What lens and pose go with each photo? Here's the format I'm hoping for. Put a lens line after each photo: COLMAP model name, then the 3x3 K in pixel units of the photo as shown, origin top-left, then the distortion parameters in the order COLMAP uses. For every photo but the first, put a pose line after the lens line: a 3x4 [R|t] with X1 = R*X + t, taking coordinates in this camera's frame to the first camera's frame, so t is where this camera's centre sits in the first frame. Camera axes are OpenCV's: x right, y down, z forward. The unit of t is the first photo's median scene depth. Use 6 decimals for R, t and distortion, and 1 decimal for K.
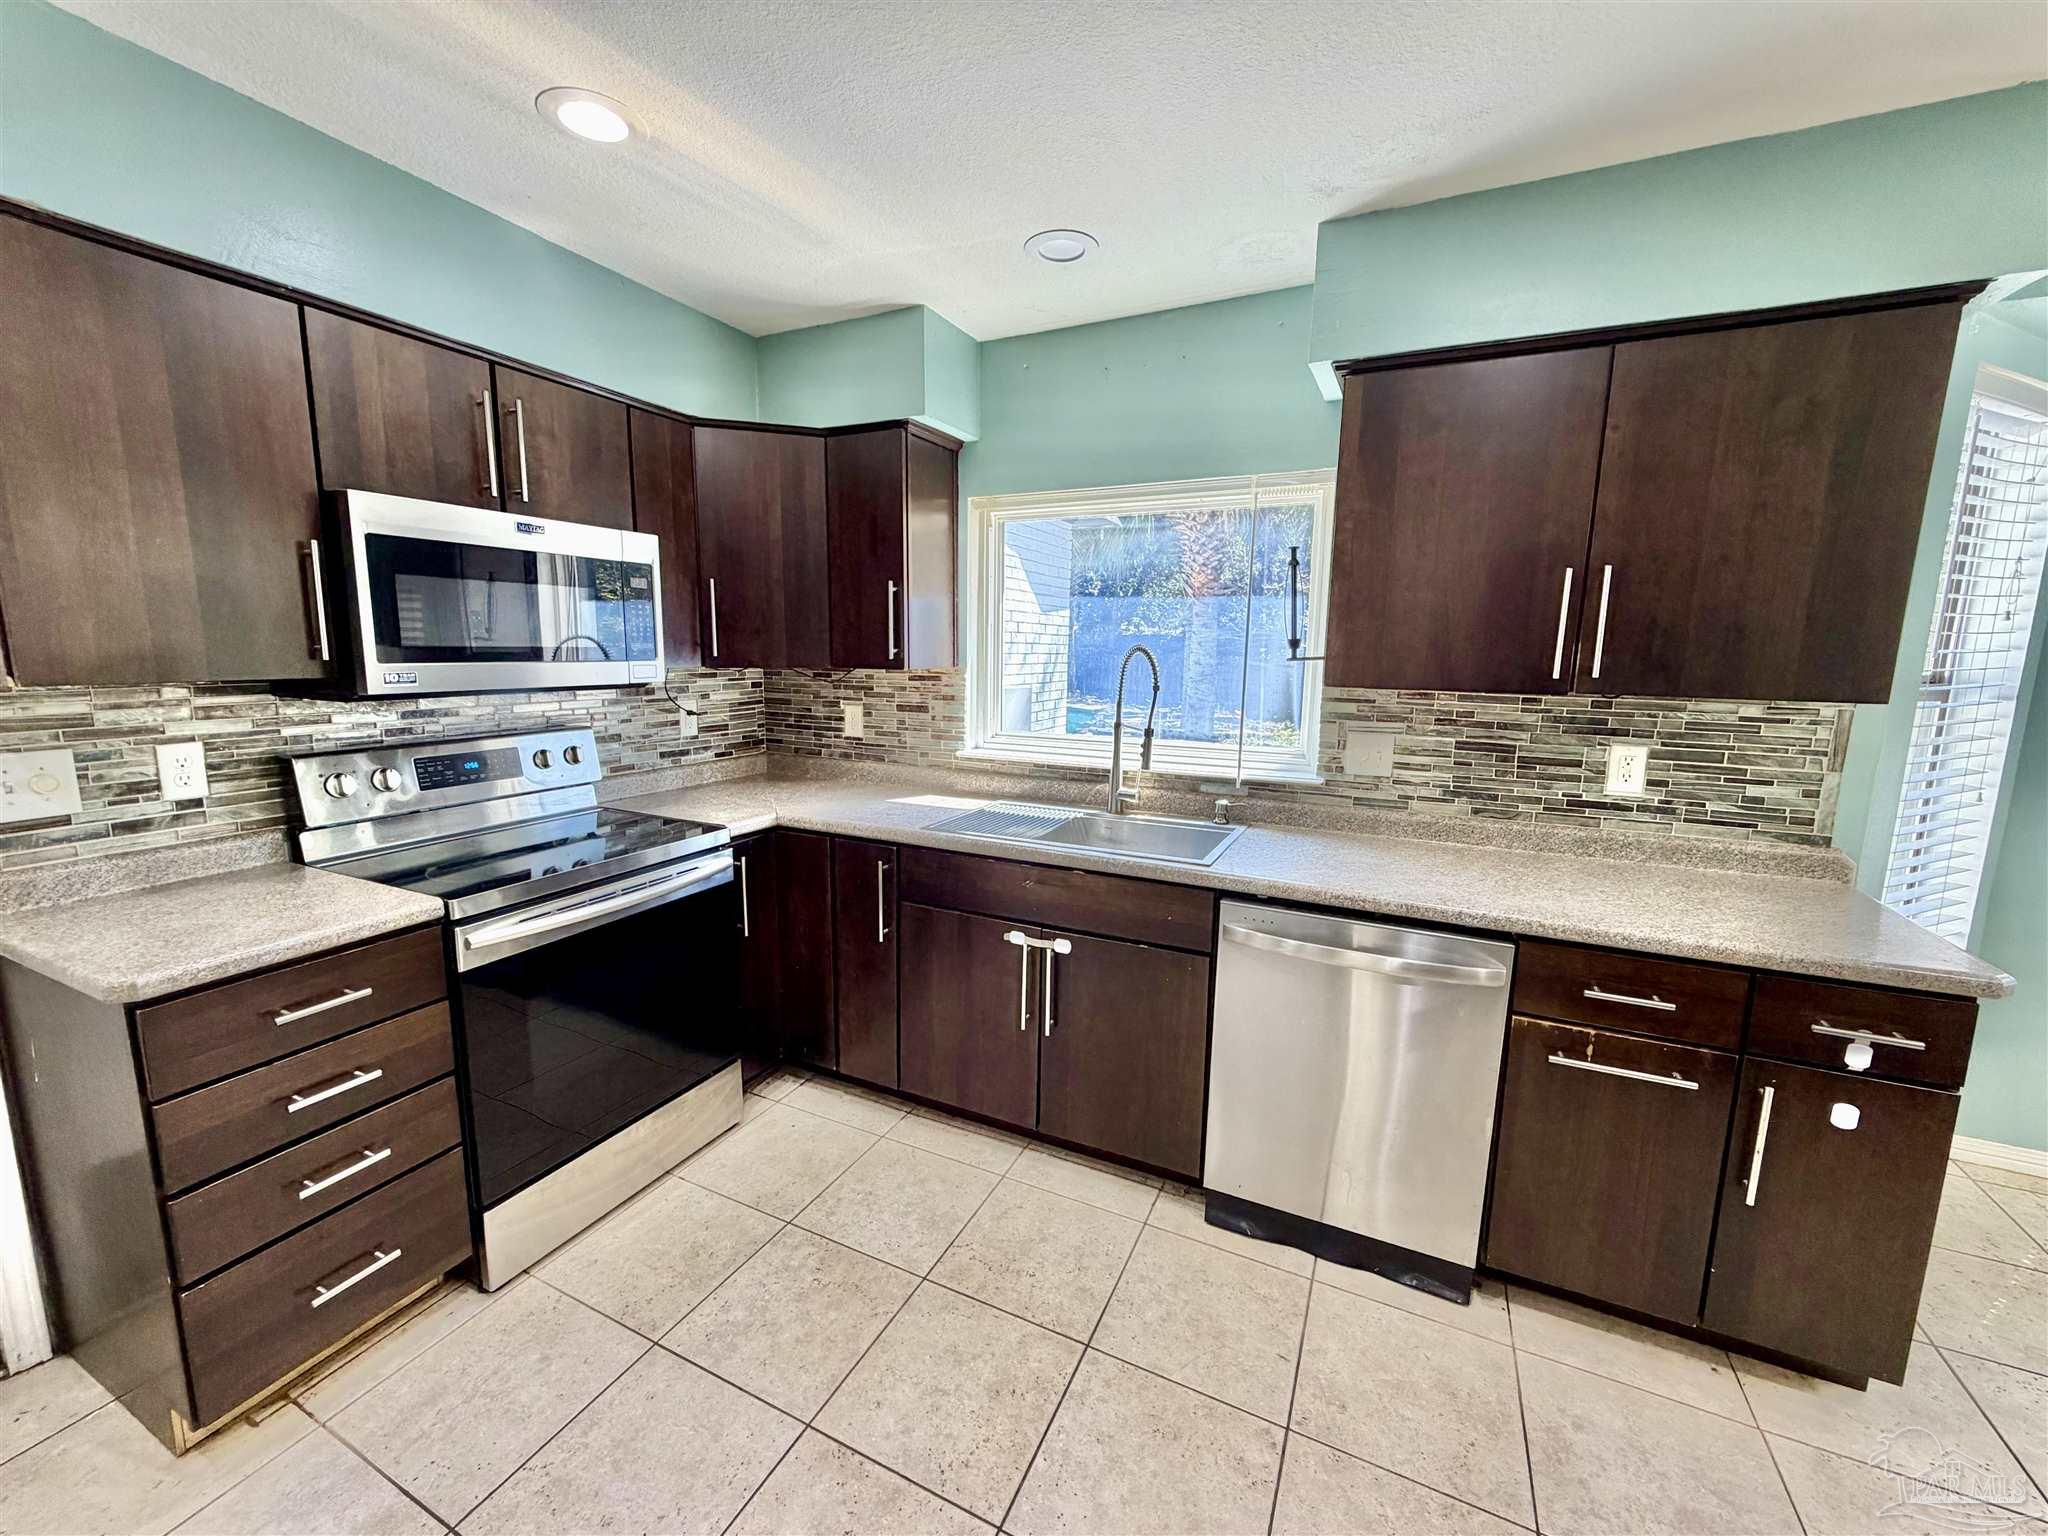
lens RADIAL K [[815.1, 0, 1017.1], [0, 815.1, 770.2], [0, 0, 1]] dist [-0.001331, 0.000325]
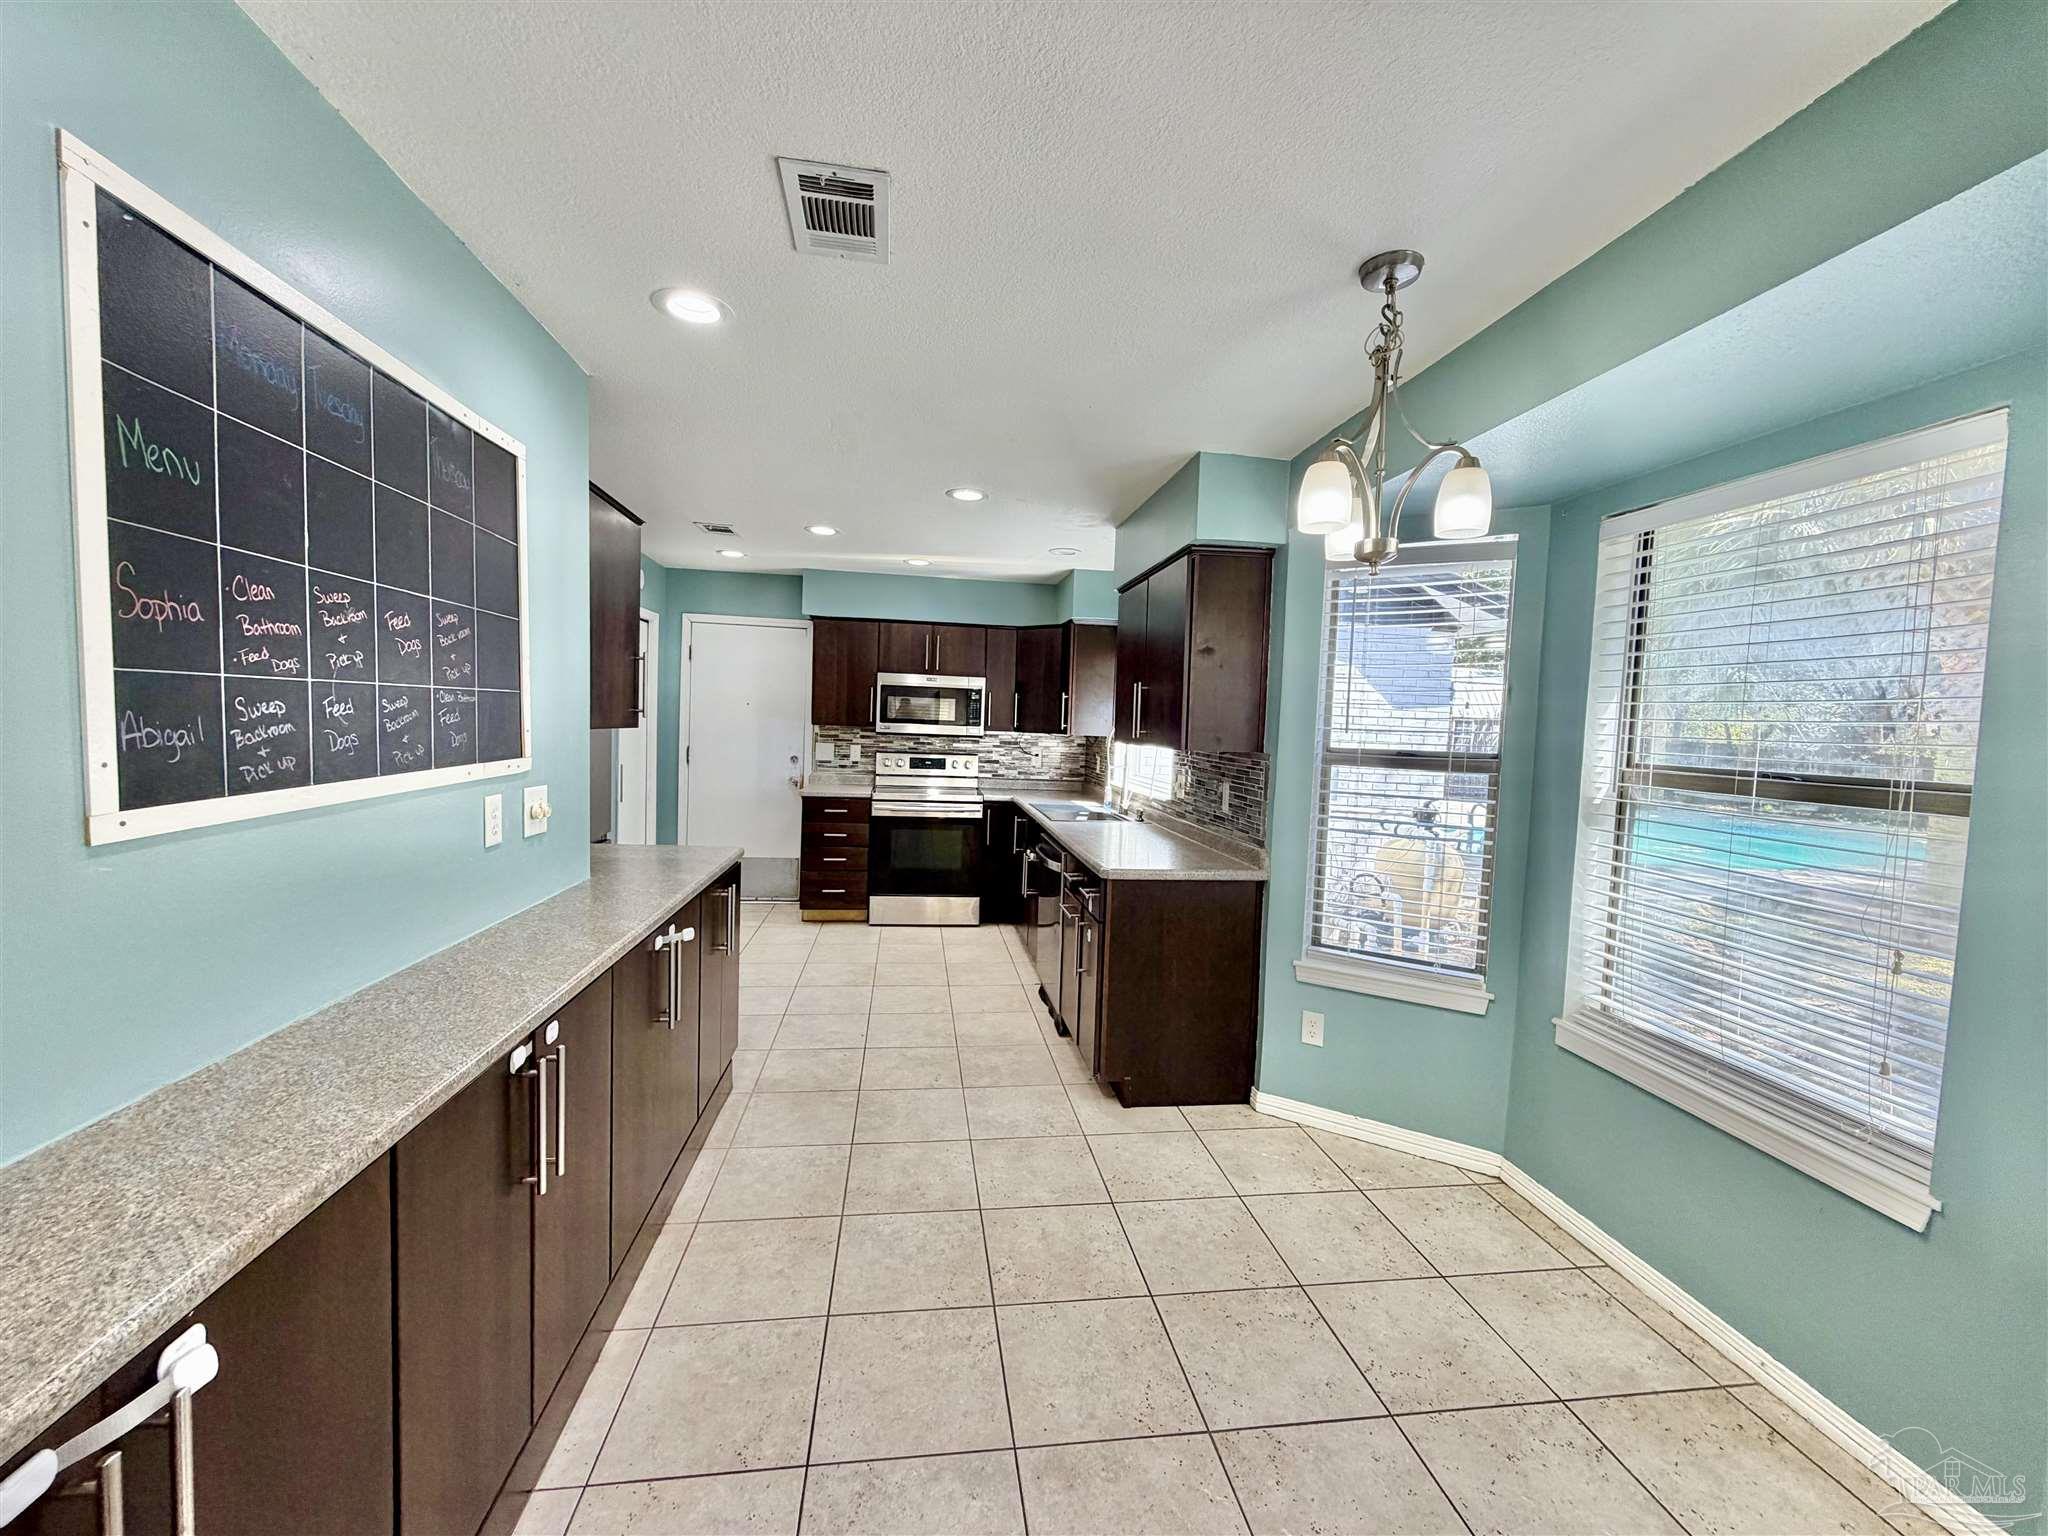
lens RADIAL K [[815.1, 0, 1016.9], [0, 815.1, 768.3], [0, 0, 1]] dist [-0.001331, 0.000325]
pose [[0.550666, 0.057550, -0.832739, 1.795796], [-0.158868, 0.986611, -0.036871, 0.067439], [0.819468, 0.152599, 0.552437, -0.276207]]
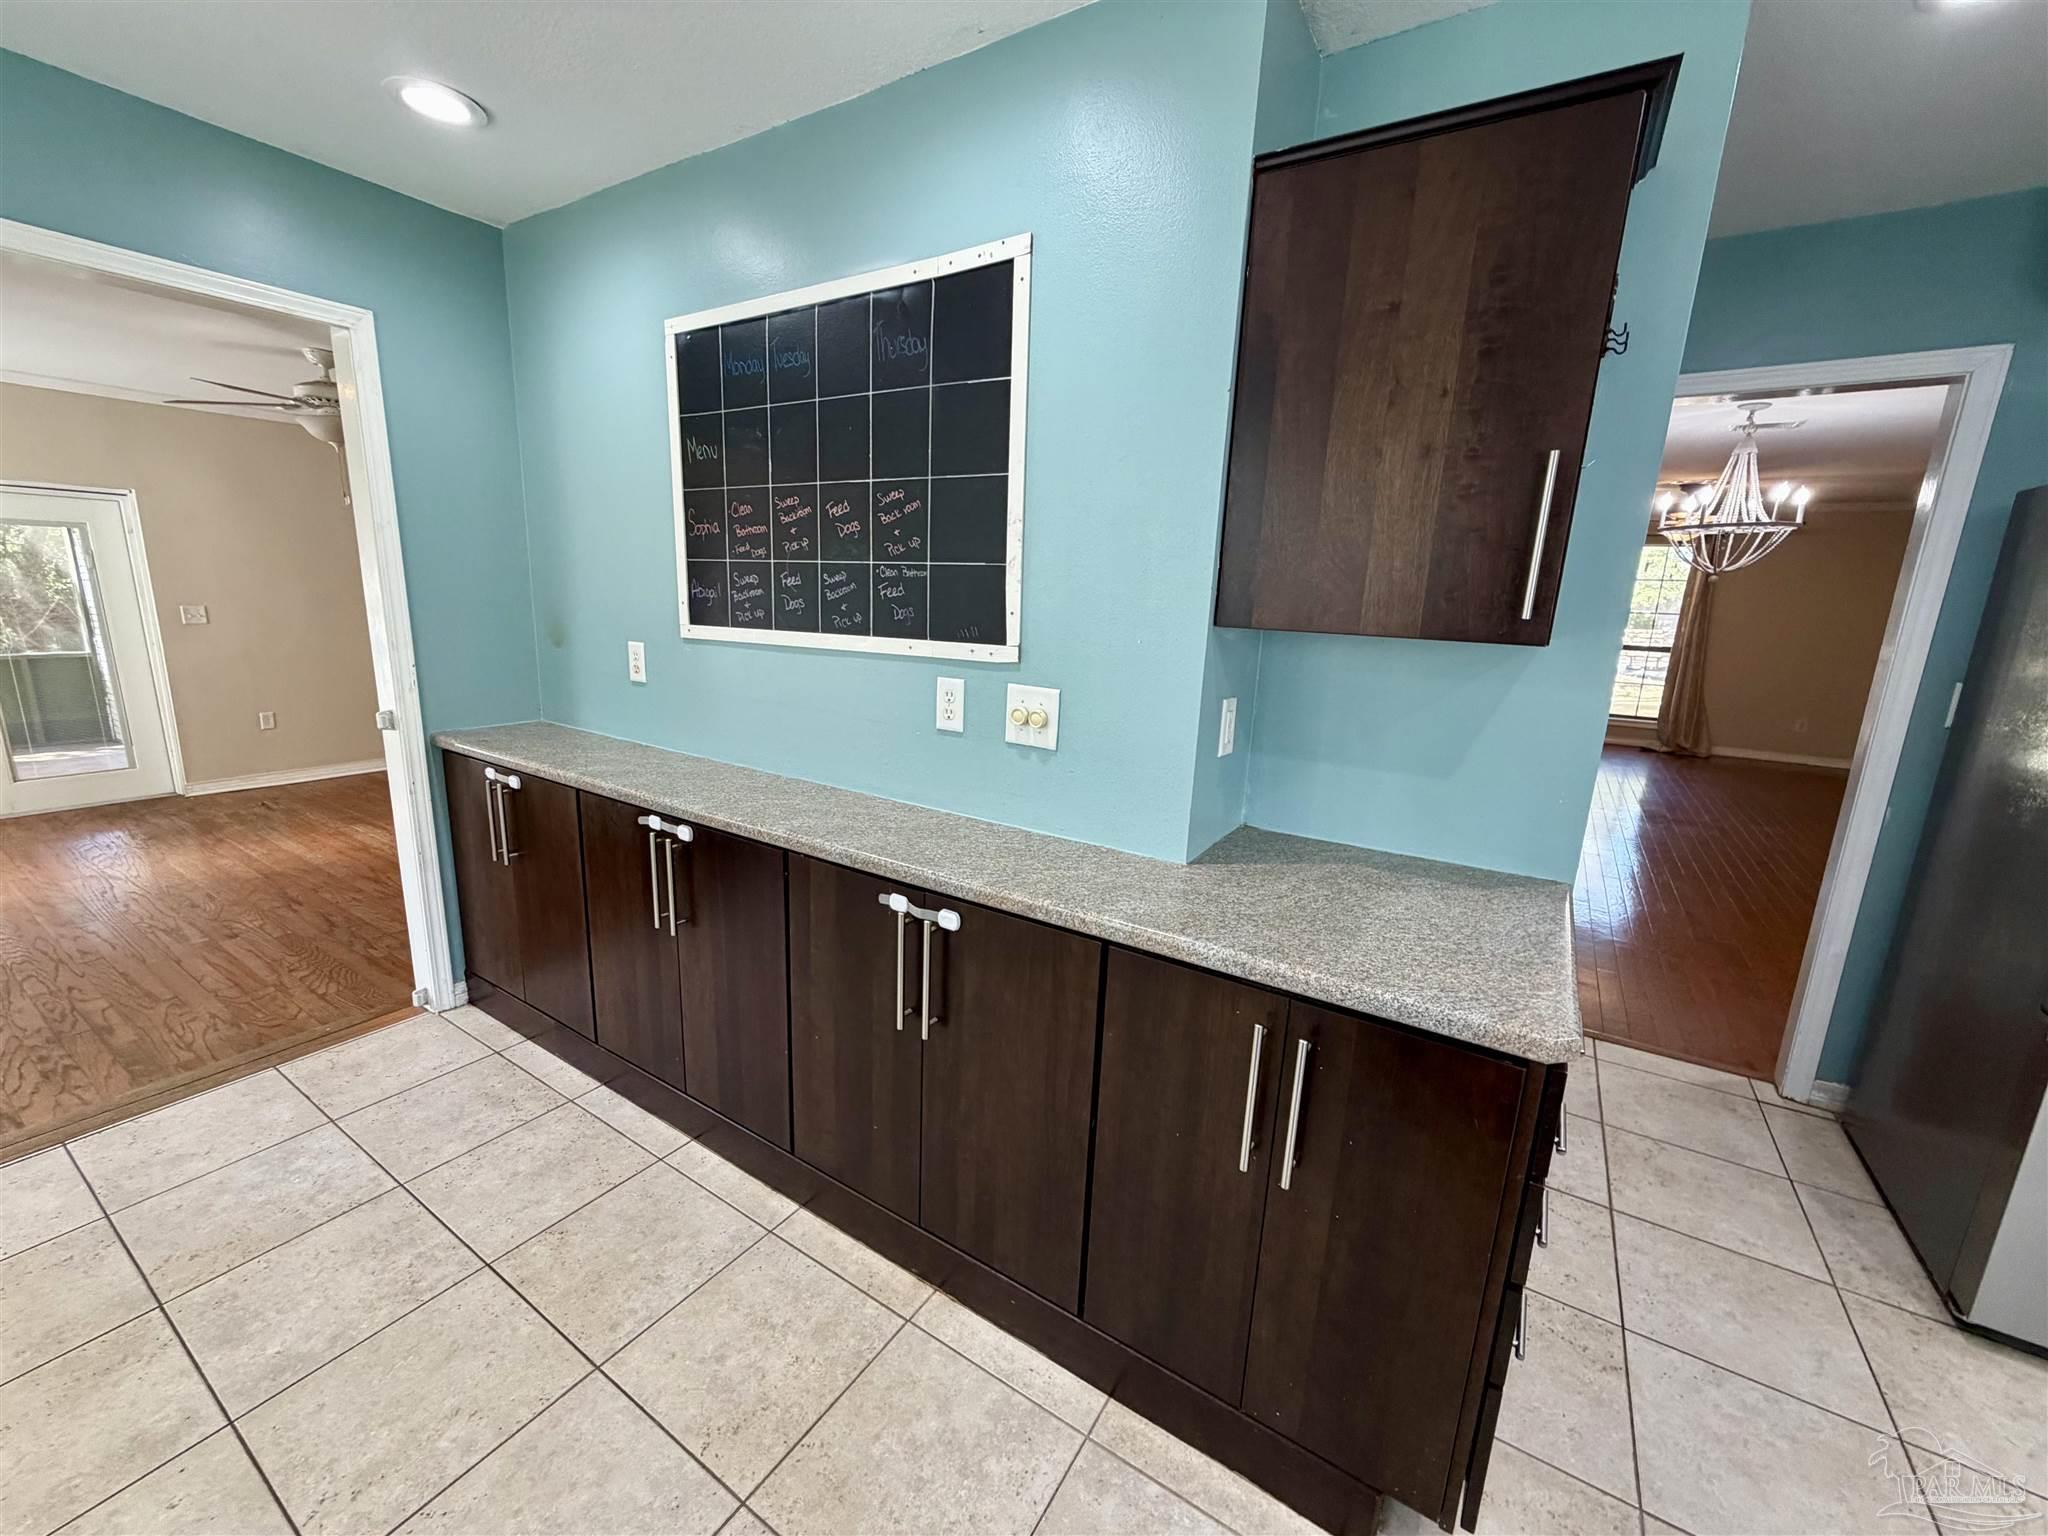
lens RADIAL K [[815.1, 0, 1018.5], [0, 815.1, 768.1], [0, 0, 1]] dist [-0.001331, 0.000325]
pose [[-0.992153, -0.071033, 0.102891, 0.589767], [-0.029041, 0.931358, 0.362944, -0.064718], [-0.121609, 0.357108, -0.926113, 0.547931]]
